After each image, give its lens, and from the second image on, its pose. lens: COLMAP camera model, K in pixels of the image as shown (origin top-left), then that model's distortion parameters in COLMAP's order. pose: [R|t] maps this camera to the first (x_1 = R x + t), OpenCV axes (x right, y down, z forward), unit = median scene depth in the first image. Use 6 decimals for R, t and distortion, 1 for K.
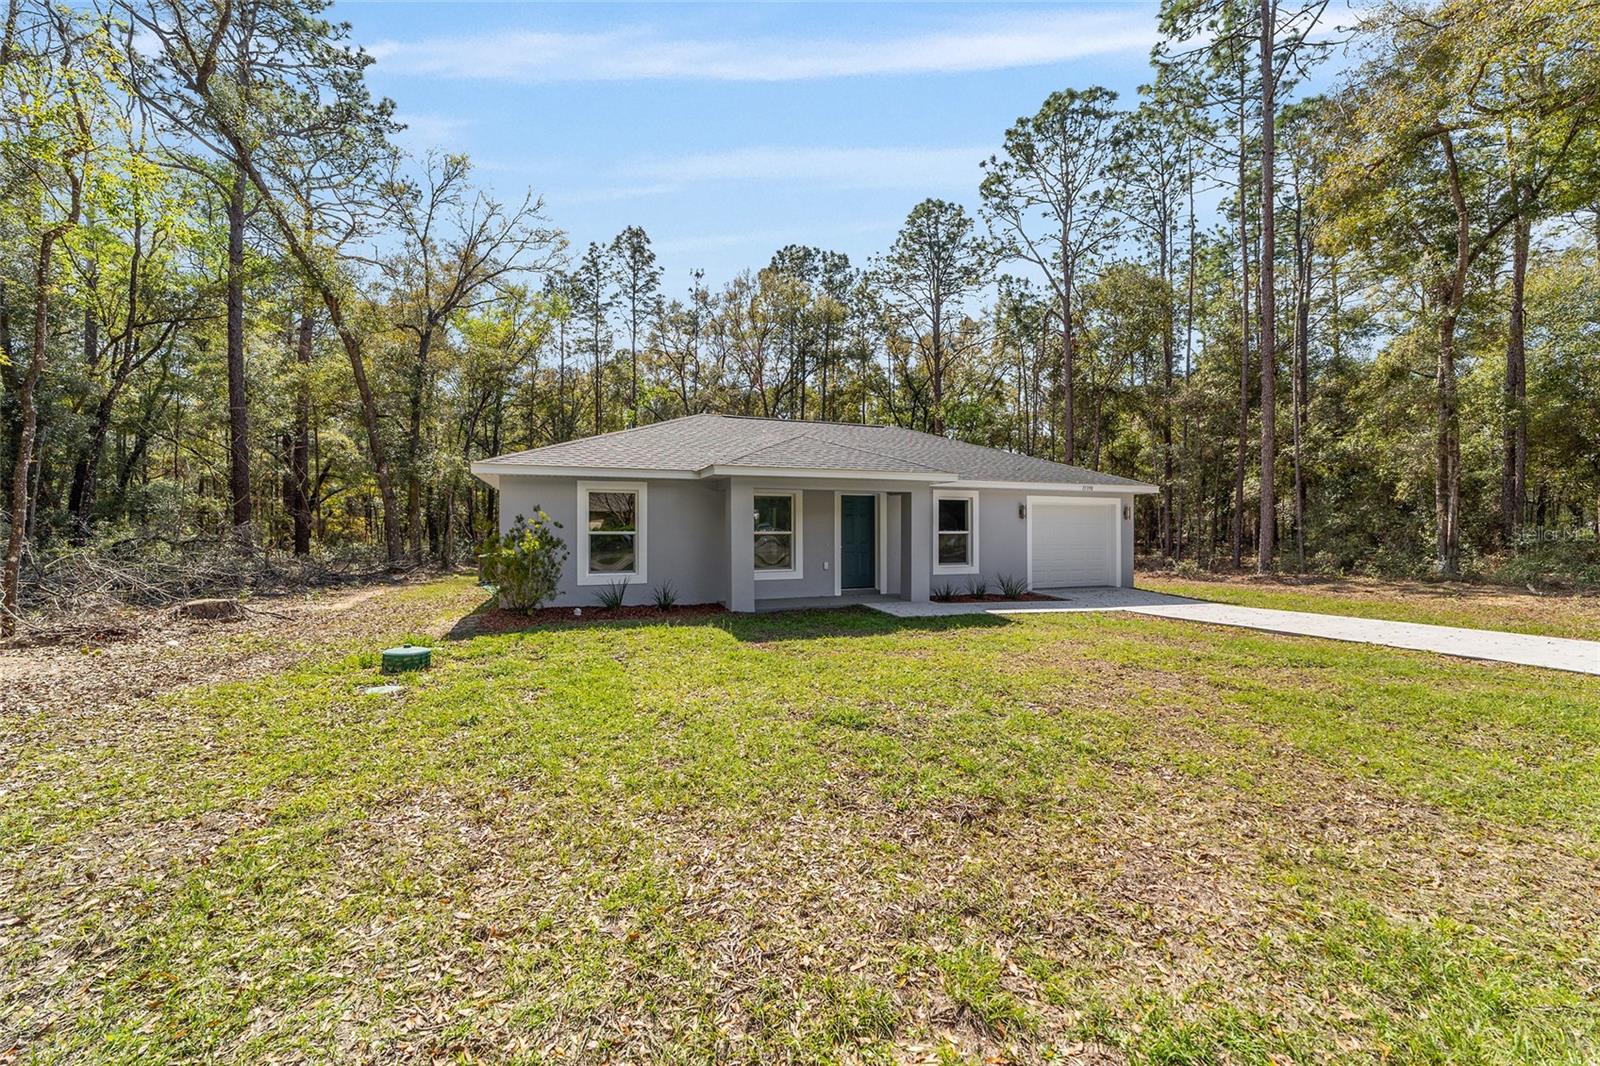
lens RADIAL K [[603.3, 0, 741.1], [0, 603.3, 533.8], [0, 0, 1]] dist [-0.013742, 0.007365]
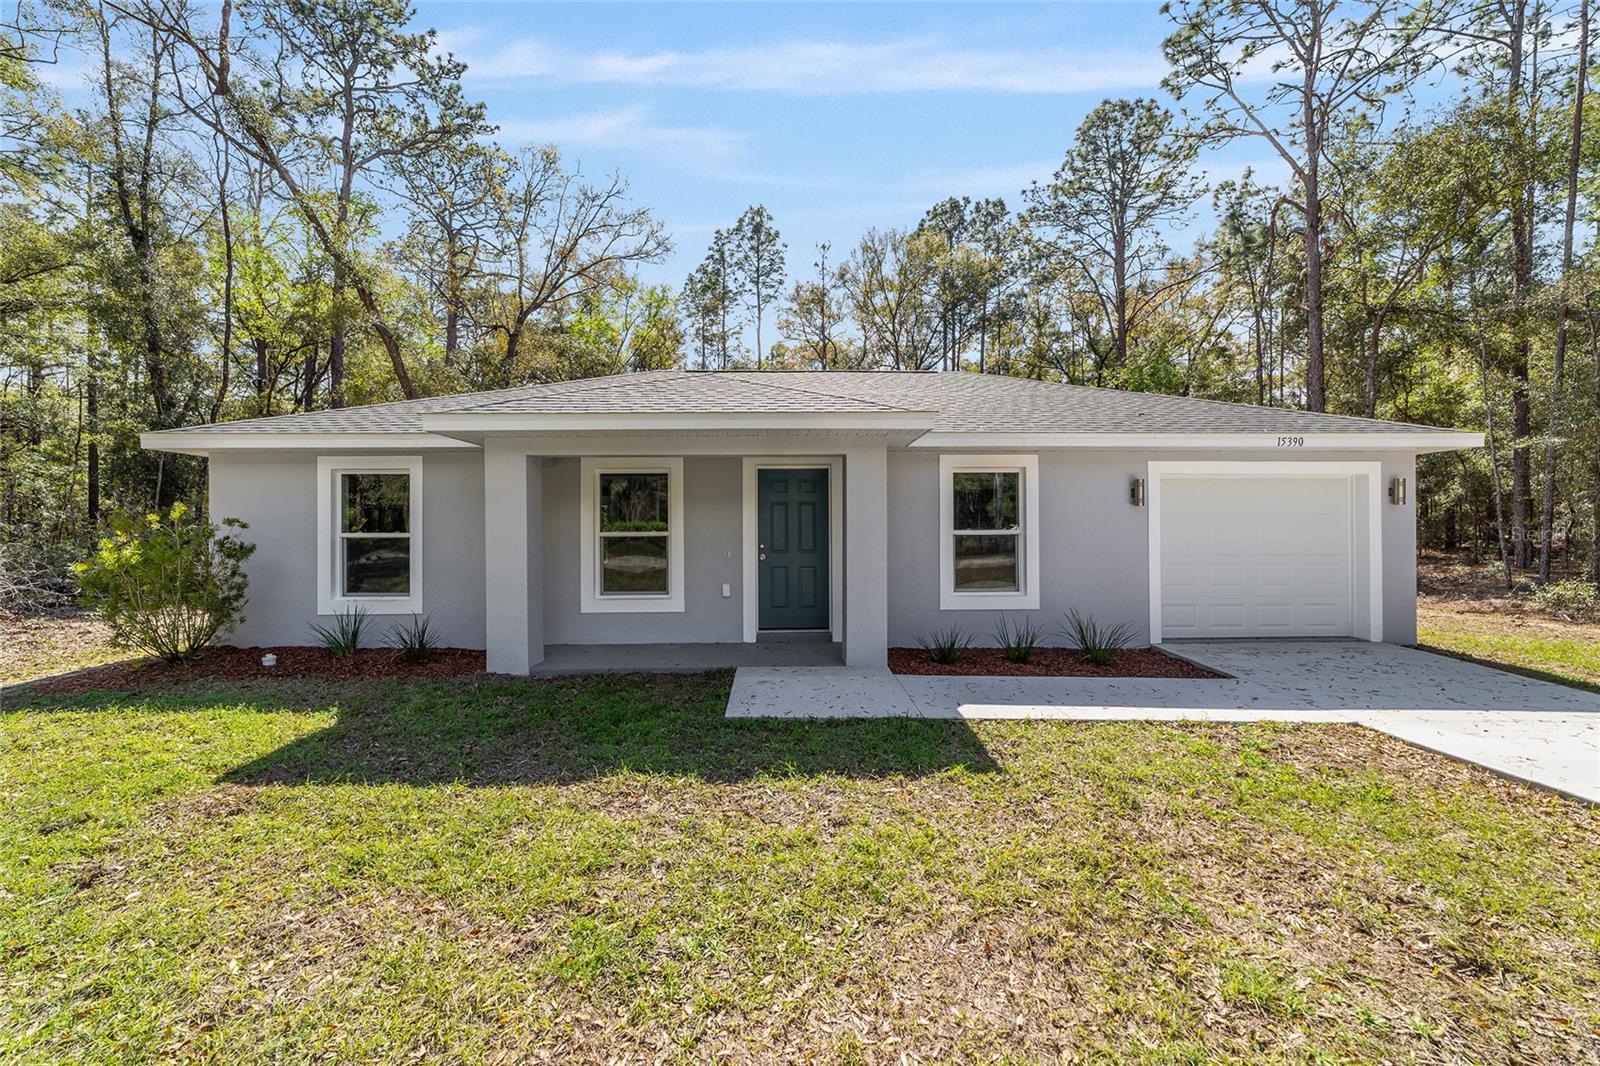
lens RADIAL K [[603.3, 0, 741.1], [0, 603.3, 533.8], [0, 0, 1]] dist [-0.013742, 0.007365]
pose [[0.955792, -0.002677, -0.294033, 0.113034], [0.002715, 0.999996, -0.000278, -0.000384], [0.294032, -0.000533, 0.955795, 0.154095]]
